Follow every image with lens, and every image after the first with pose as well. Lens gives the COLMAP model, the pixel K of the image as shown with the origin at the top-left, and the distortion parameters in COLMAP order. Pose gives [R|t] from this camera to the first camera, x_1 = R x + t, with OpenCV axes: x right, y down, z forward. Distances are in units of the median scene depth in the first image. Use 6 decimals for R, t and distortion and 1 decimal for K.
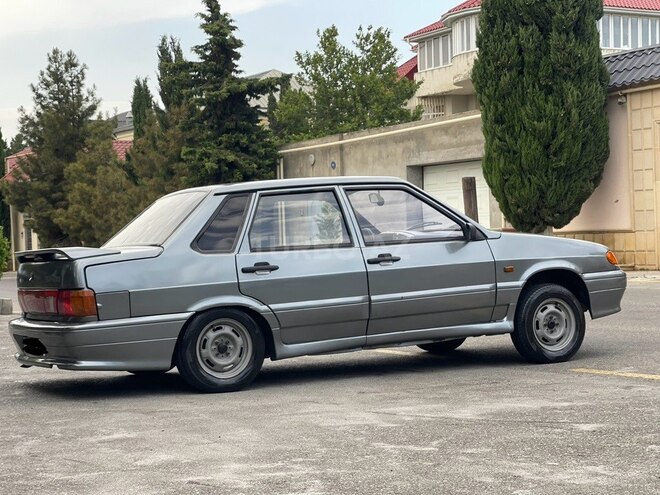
lens RADIAL K [[1219.2, 0, 330.0], [0, 1219.2, 247.5], [0, 0, 1]] dist [0.159720, 0.088779]
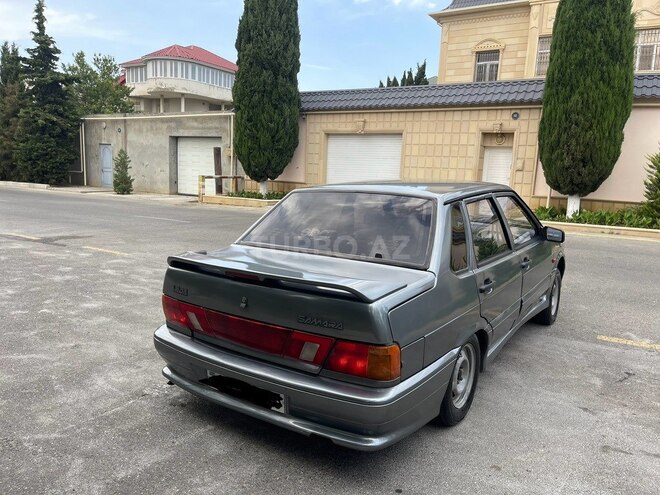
lens RADIAL K [[492.8, 0, 325.9], [0, 492.8, 245.3], [0, 0, 1]] dist [0.085794, -0.120172]
pose [[0.875116, -0.005000, 0.483887, -0.128126], [-0.065822, 0.989423, 0.129262, -0.020088], [-0.479416, -0.144970, 0.865531, 0.264602]]
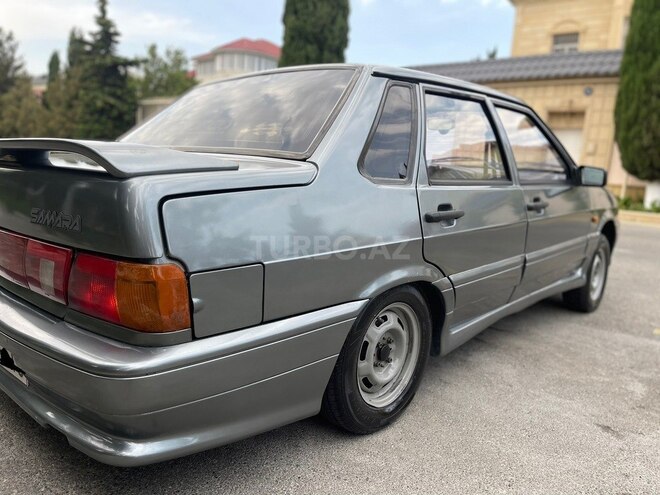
lens RADIAL K [[492.8, 0, 325.9], [0, 492.8, 245.3], [0, 0, 1]] dist [0.085794, -0.120172]
pose [[0.930581, 0.035717, 0.364341, -0.071283], [-0.092892, 0.985695, 0.140632, 0.001243], [-0.354106, -0.164714, 0.920586, 0.289013]]
